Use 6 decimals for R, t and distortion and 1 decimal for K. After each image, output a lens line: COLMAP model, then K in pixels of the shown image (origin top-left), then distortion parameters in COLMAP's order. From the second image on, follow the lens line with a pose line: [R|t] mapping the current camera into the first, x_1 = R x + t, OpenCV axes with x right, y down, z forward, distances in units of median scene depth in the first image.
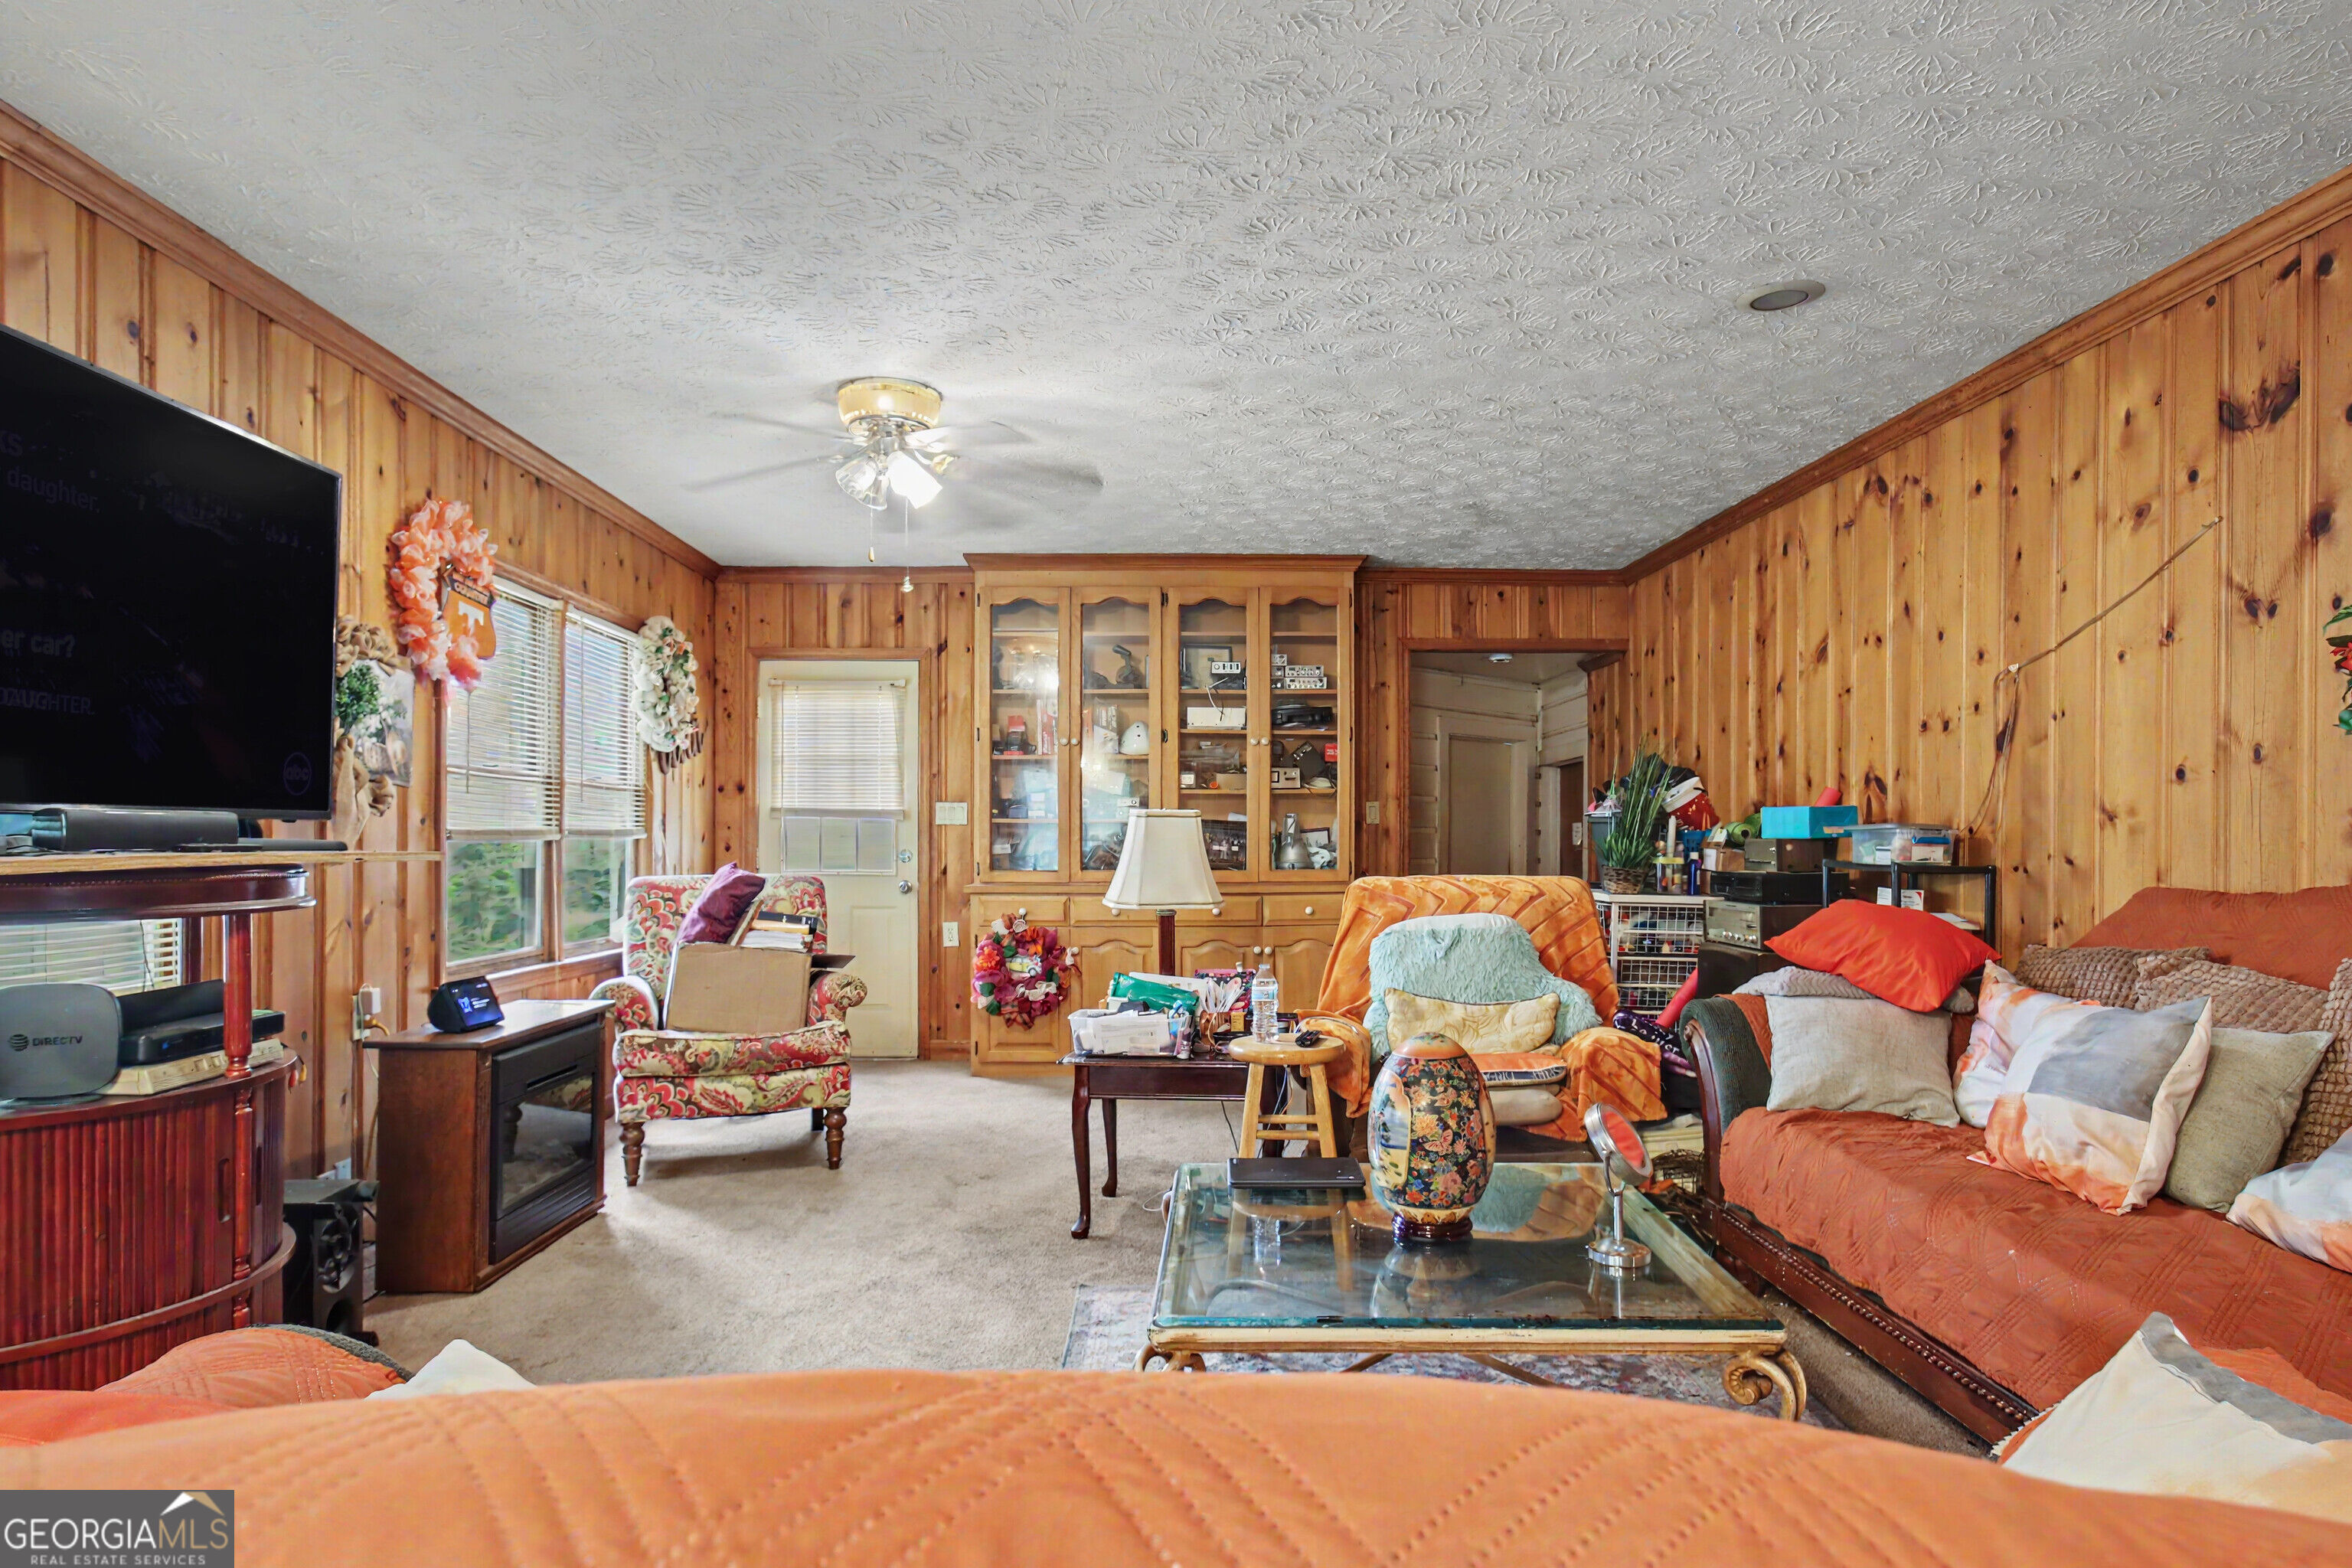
lens RADIAL K [[1321.0, 0, 1174.6], [0, 1321.0, 862.1], [0, 0, 1]] dist [0.000344, 0.008837]
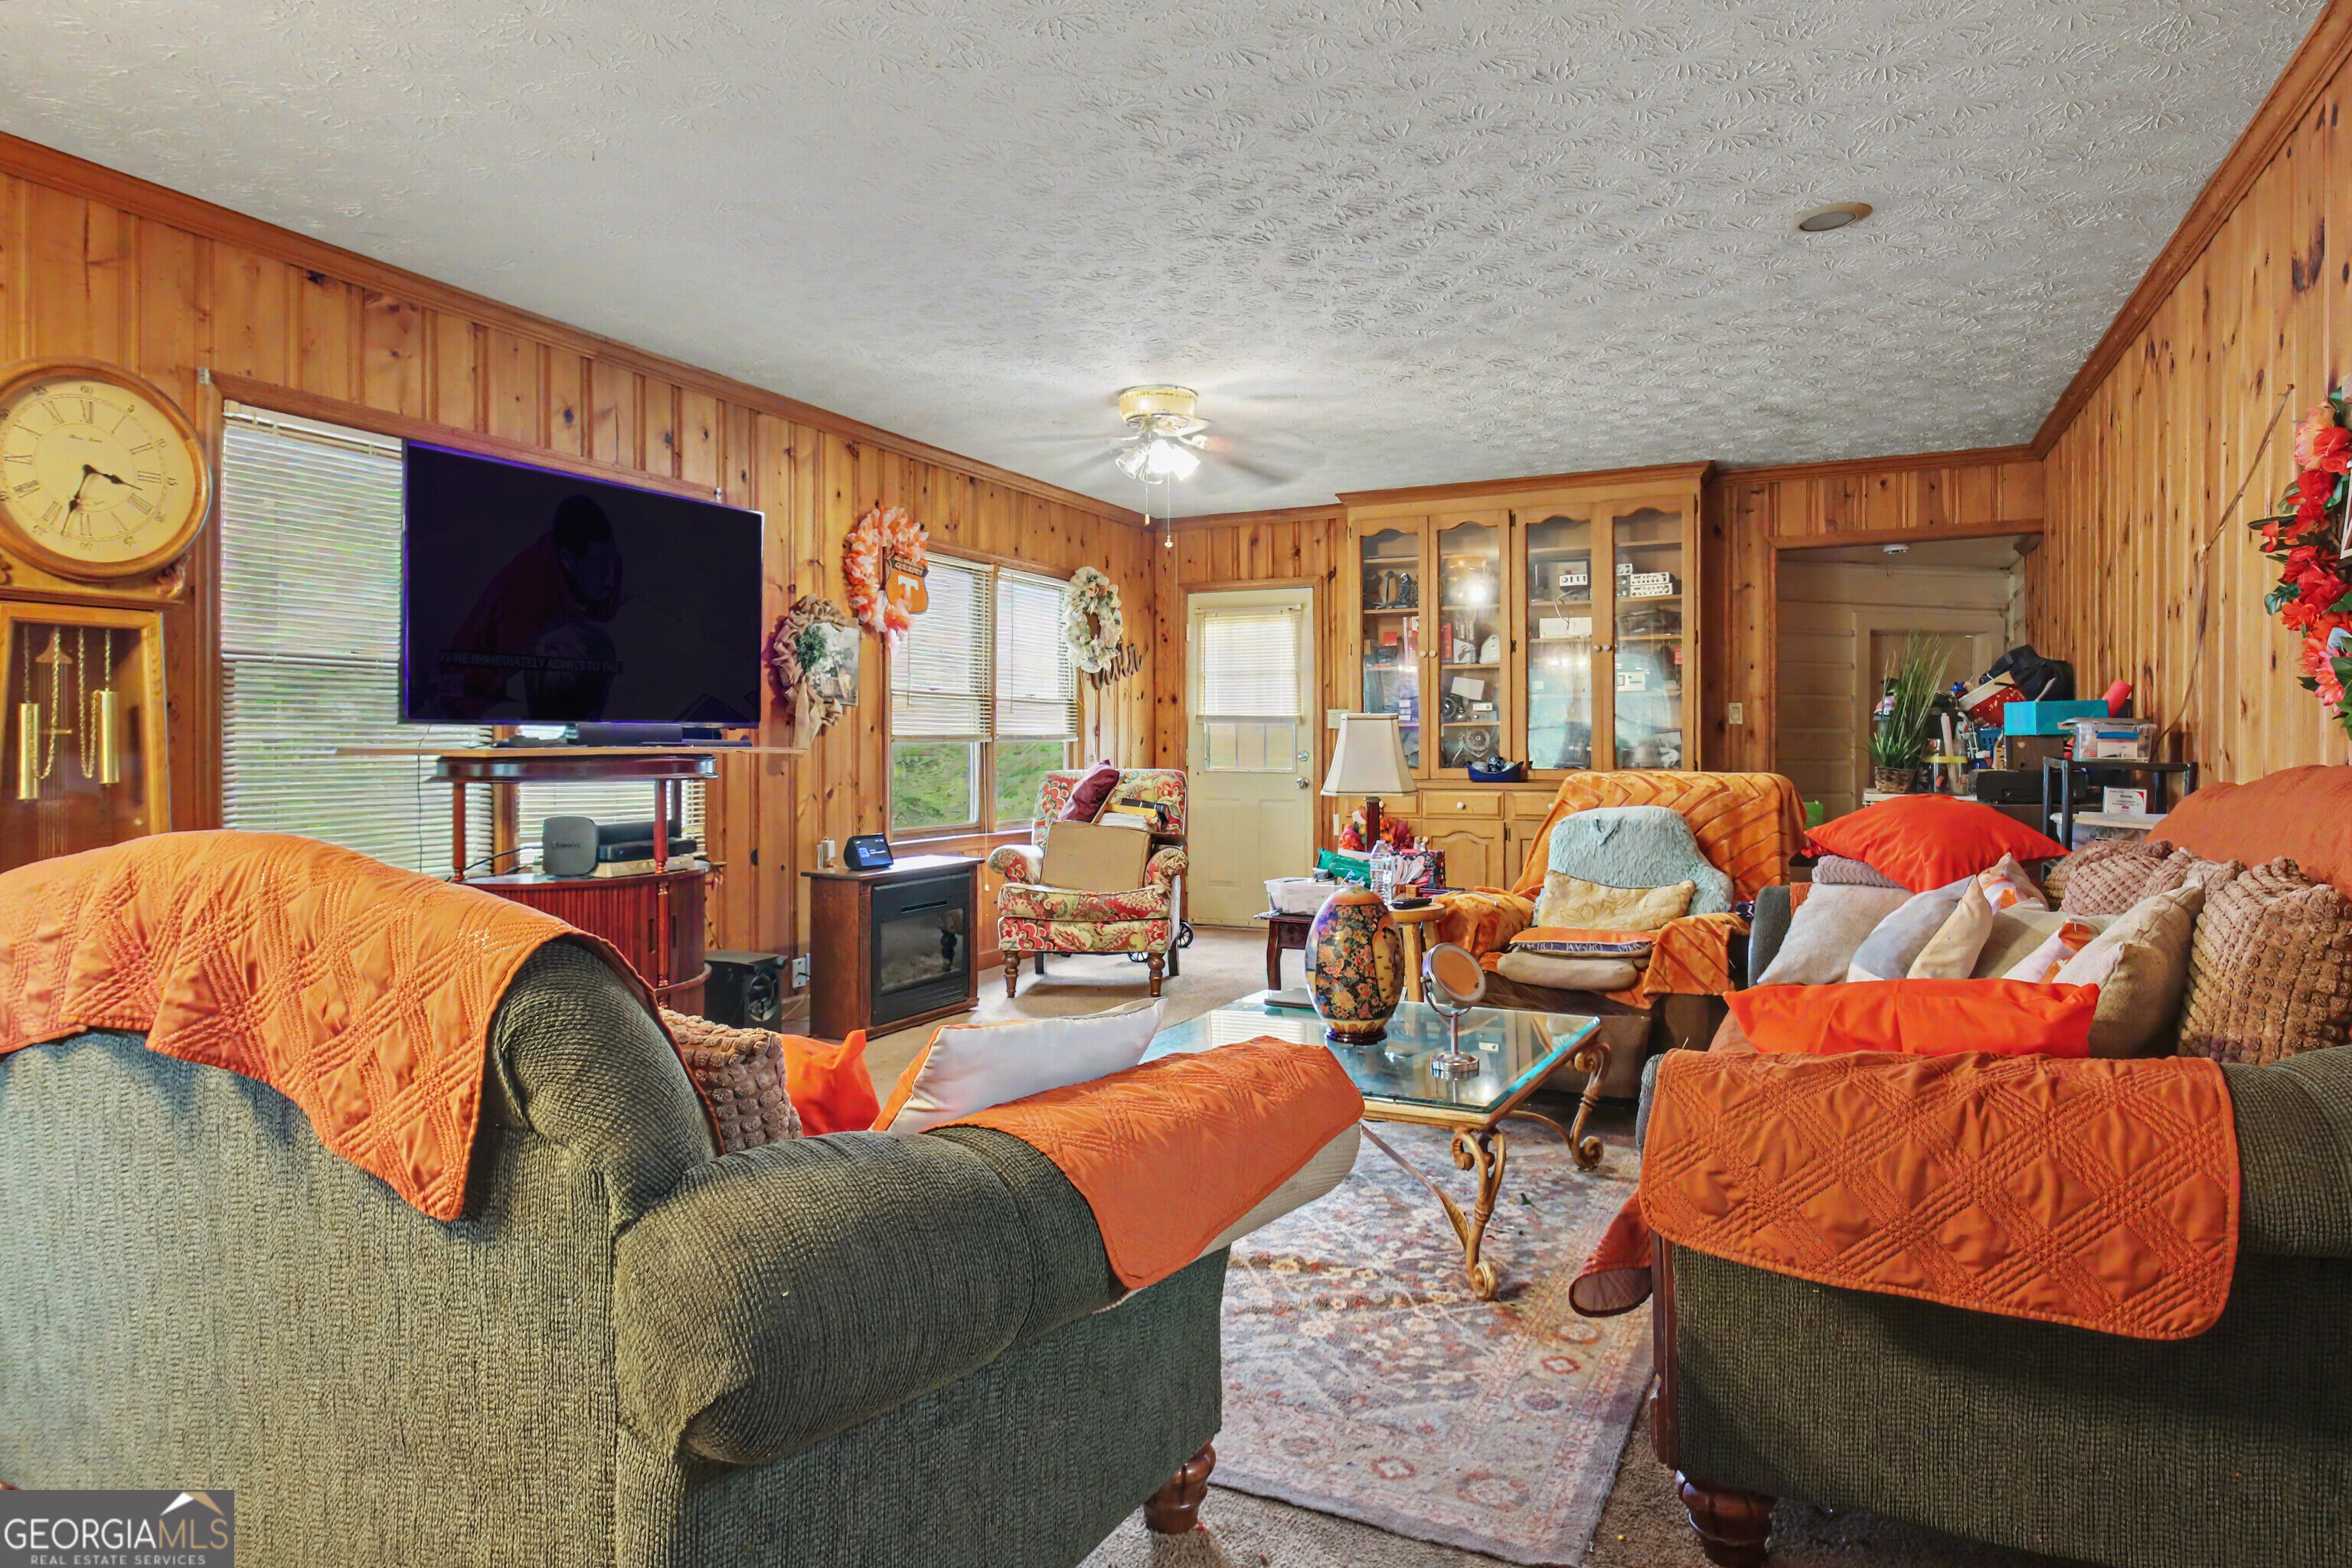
lens RADIAL K [[1321.0, 0, 1183.2], [0, 1321.0, 762.8], [0, 0, 1]] dist [0.000344, 0.008837]
pose [[0.891957, 0.003060, -0.452110, 0.365558], [-0.005327, 0.999979, -0.003741, 0.009138], [0.452089, 0.005745, 0.891954, -0.129210]]
